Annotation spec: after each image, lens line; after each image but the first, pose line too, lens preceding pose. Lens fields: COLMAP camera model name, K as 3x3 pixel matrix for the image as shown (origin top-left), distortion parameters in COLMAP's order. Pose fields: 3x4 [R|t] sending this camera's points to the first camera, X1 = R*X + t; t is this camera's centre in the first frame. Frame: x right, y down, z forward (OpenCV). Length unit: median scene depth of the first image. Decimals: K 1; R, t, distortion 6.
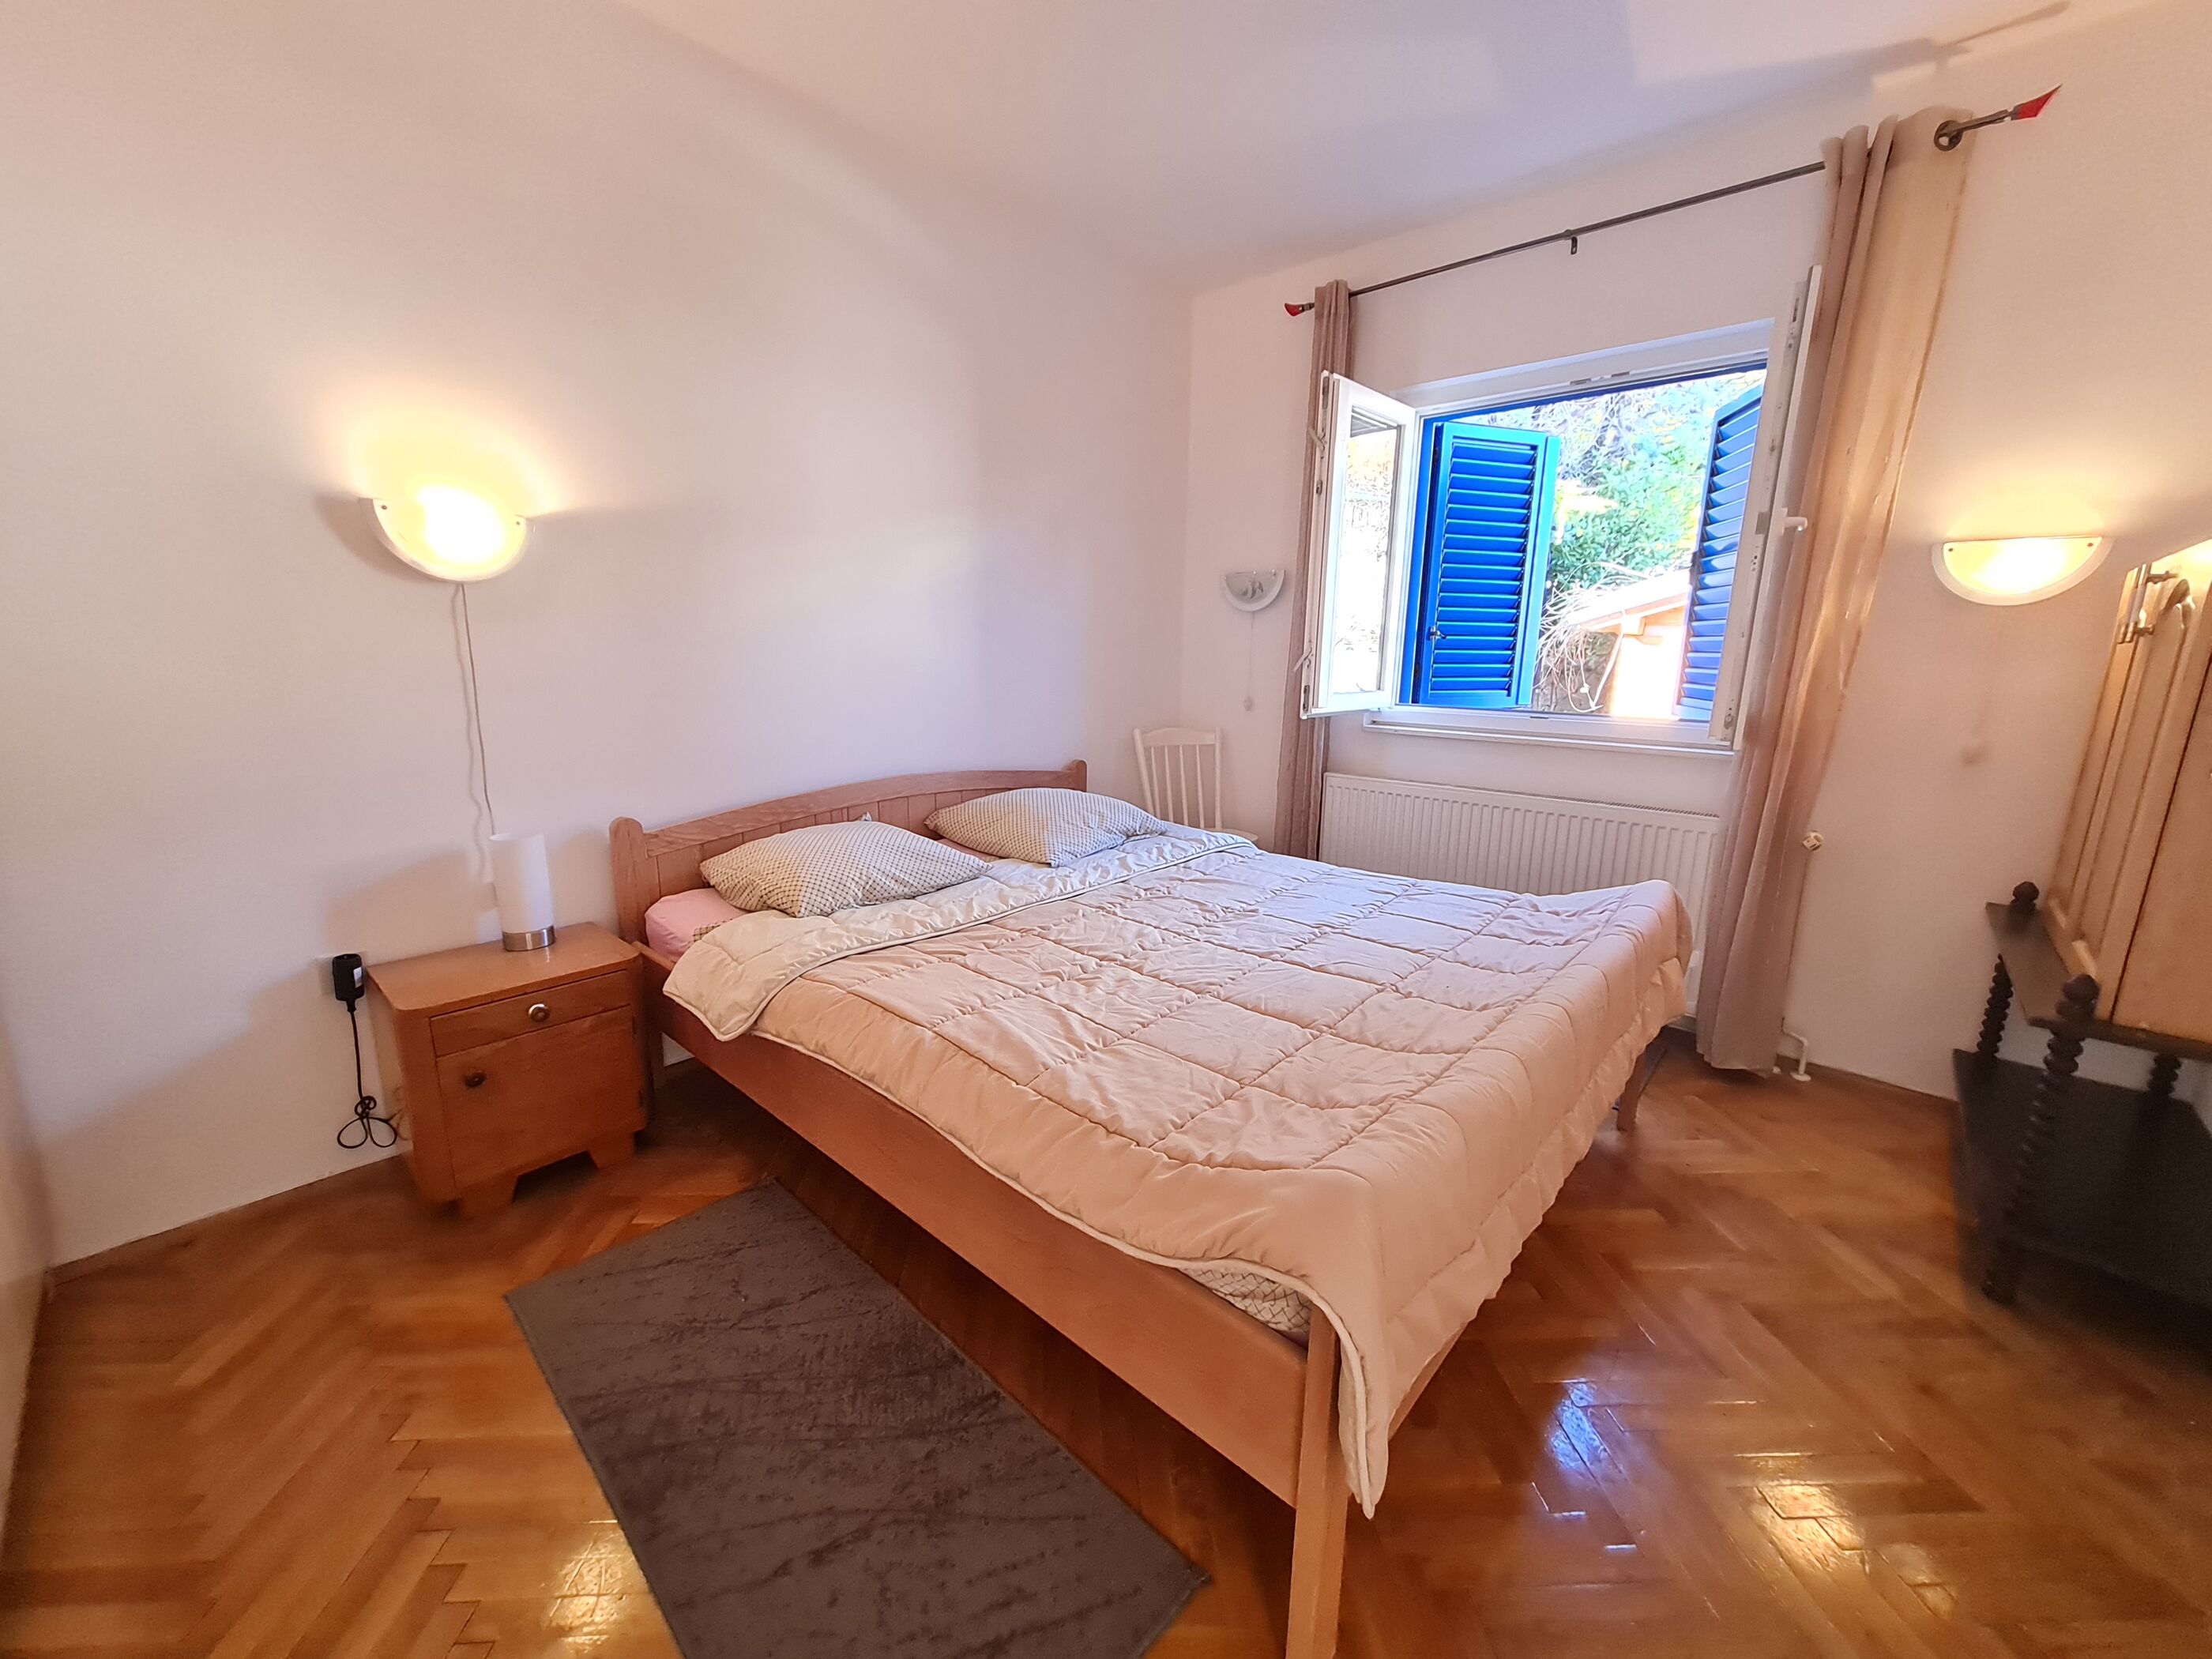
lens RADIAL K [[865.6, 0, 1104.0], [0, 865.6, 822.1], [0, 0, 1]] dist [0.010859, -0.000605]
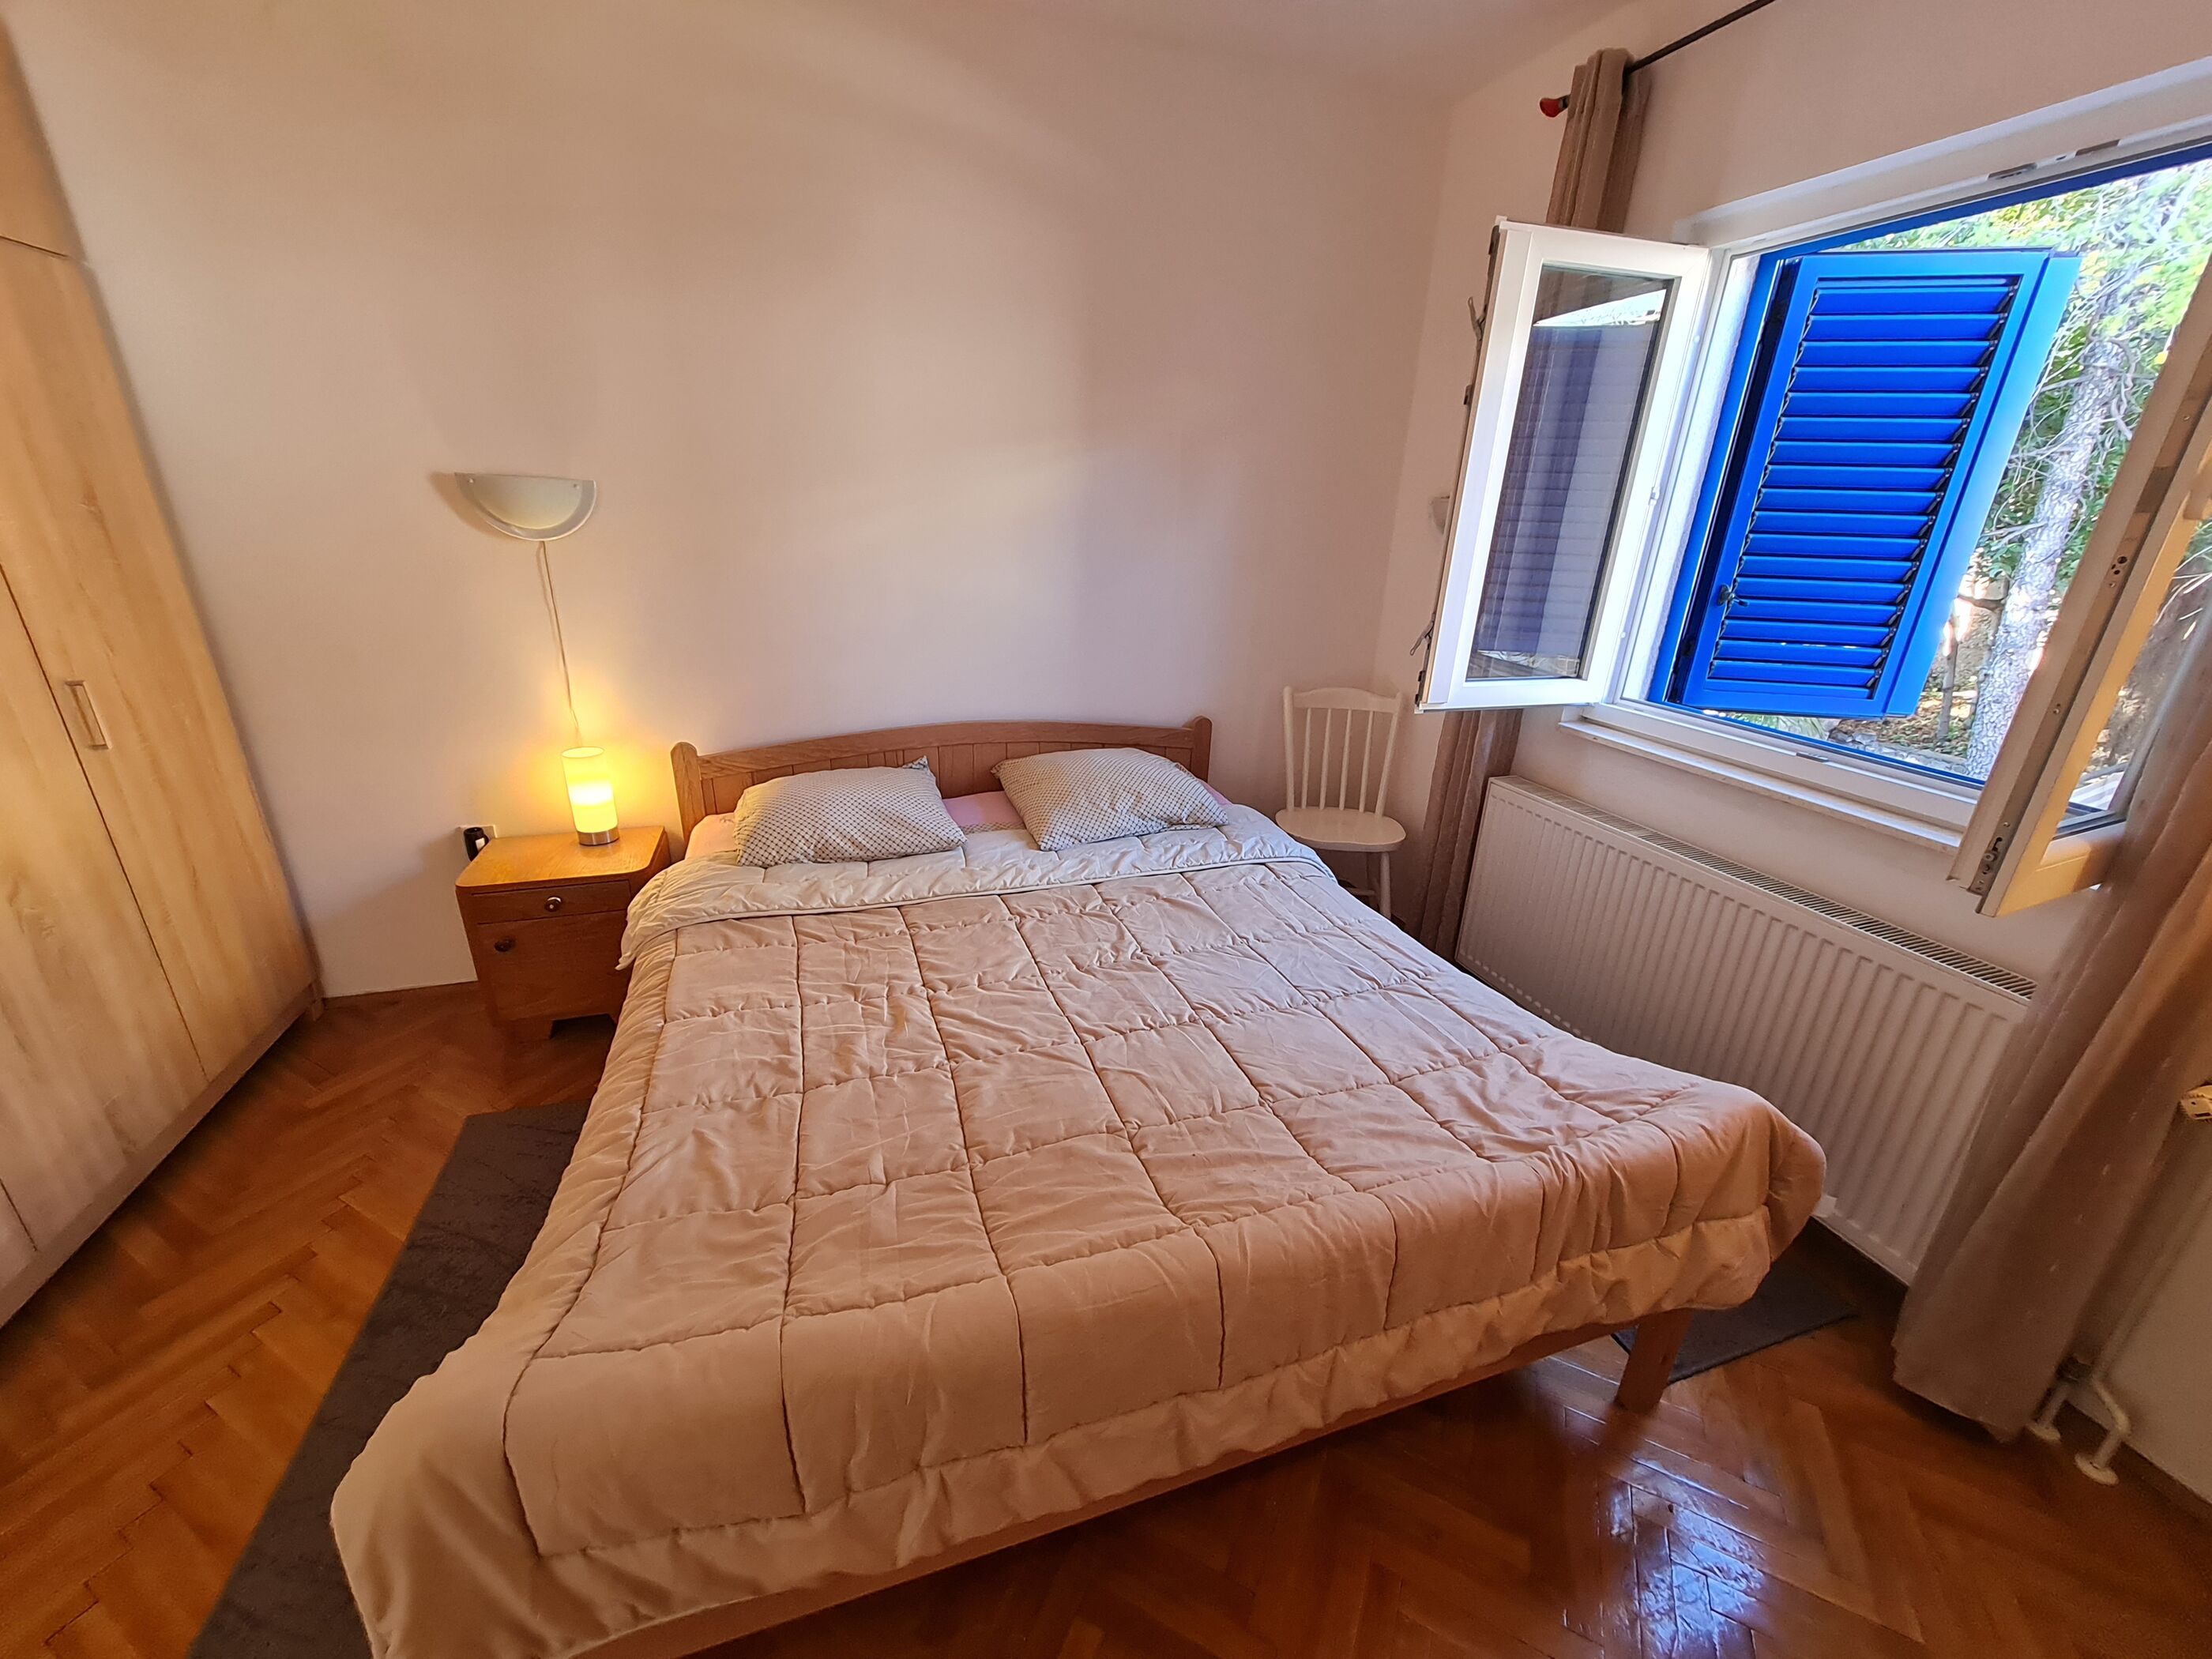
lens RADIAL K [[865.6, 0, 1104.0], [0, 865.6, 822.1], [0, 0, 1]] dist [0.010859, -0.000605]
pose [[0.869047, 0.186585, -0.458196, 0.395389], [-0.117826, 0.977564, 0.174602, -0.139584], [0.480494, -0.097750, 0.871534, 0.208504]]
